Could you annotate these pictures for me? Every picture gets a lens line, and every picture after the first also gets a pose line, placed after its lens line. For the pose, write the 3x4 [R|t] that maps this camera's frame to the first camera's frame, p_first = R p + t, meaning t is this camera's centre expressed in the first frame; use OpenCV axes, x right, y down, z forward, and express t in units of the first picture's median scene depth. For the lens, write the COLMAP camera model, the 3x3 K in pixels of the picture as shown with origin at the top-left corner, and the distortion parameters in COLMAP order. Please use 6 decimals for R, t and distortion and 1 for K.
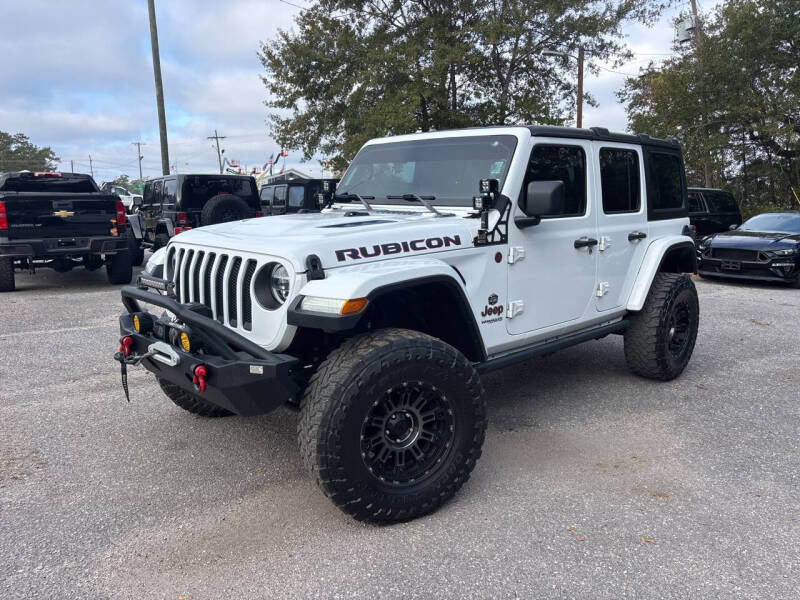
lens RADIAL K [[603.1, 0, 400.6], [0, 603.1, 299.1], [0, 0, 1]] dist [0.052469, -0.053013]
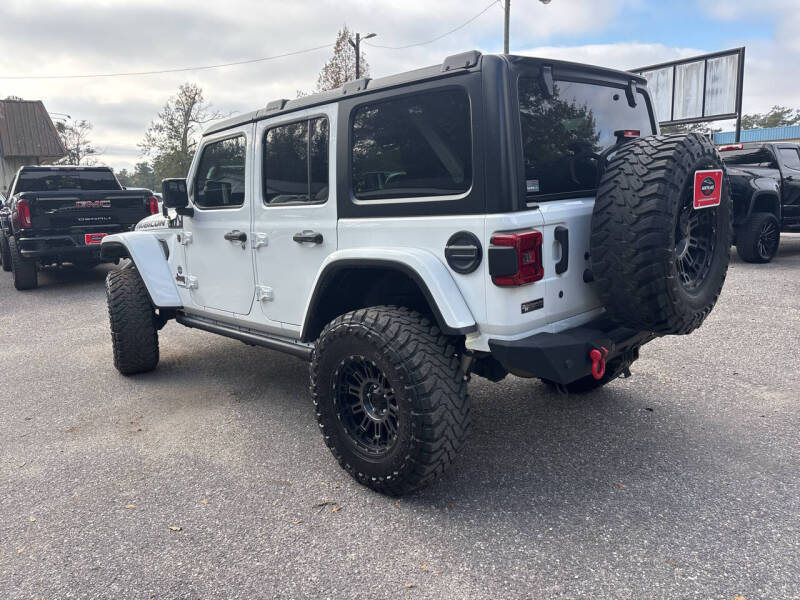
lens RADIAL K [[603.1, 0, 396.1], [0, 603.1, 294.0], [0, 0, 1]] dist [0.052469, -0.053013]
pose [[-0.014281, 0.169657, -0.985400, 1.356569], [-0.116951, 0.978453, 0.170156, -0.211901], [0.993035, 0.117674, 0.005868, 1.361266]]
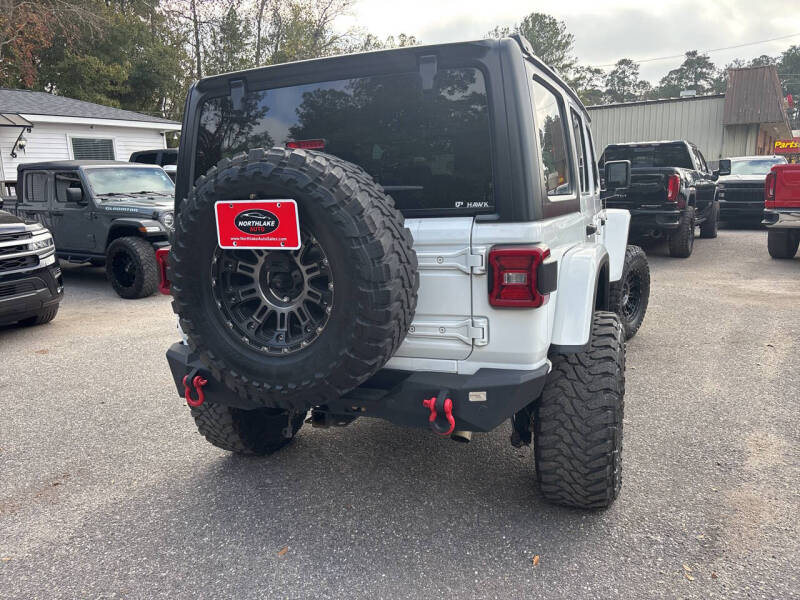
lens RADIAL K [[603.1, 0, 397.4], [0, 603.1, 304.9], [0, 0, 1]] dist [0.052469, -0.053013]
pose [[-0.927361, 0.099765, -0.360623, 0.719715], [-0.031259, 0.939772, 0.340369, -0.371099], [0.372861, 0.326918, -0.868389, 2.235252]]
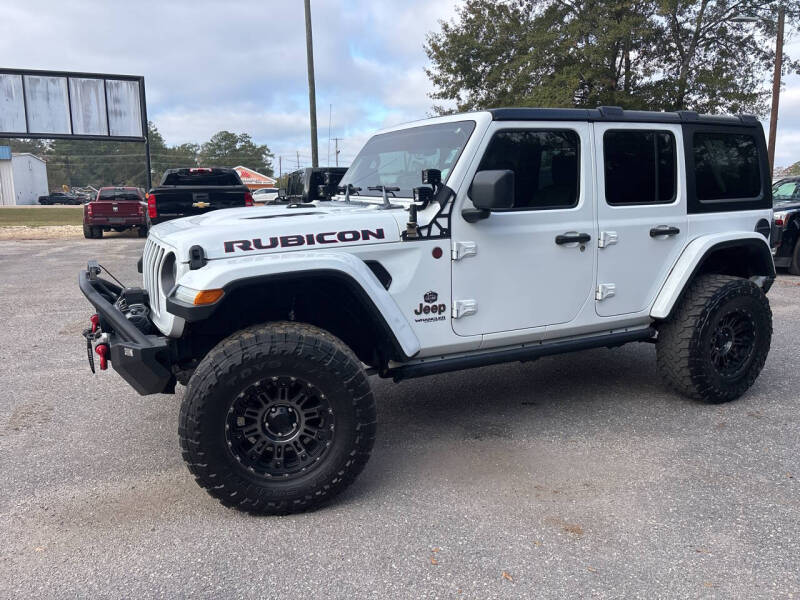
lens RADIAL K [[603.1, 0, 397.9], [0, 603.1, 298.3], [0, 0, 1]] dist [0.052469, -0.053013]
pose [[0.952537, 0.046933, -0.300784, 0.359407], [-0.042313, 0.998865, 0.021858, -0.014974], [0.301468, -0.008094, 0.953442, 0.081764]]
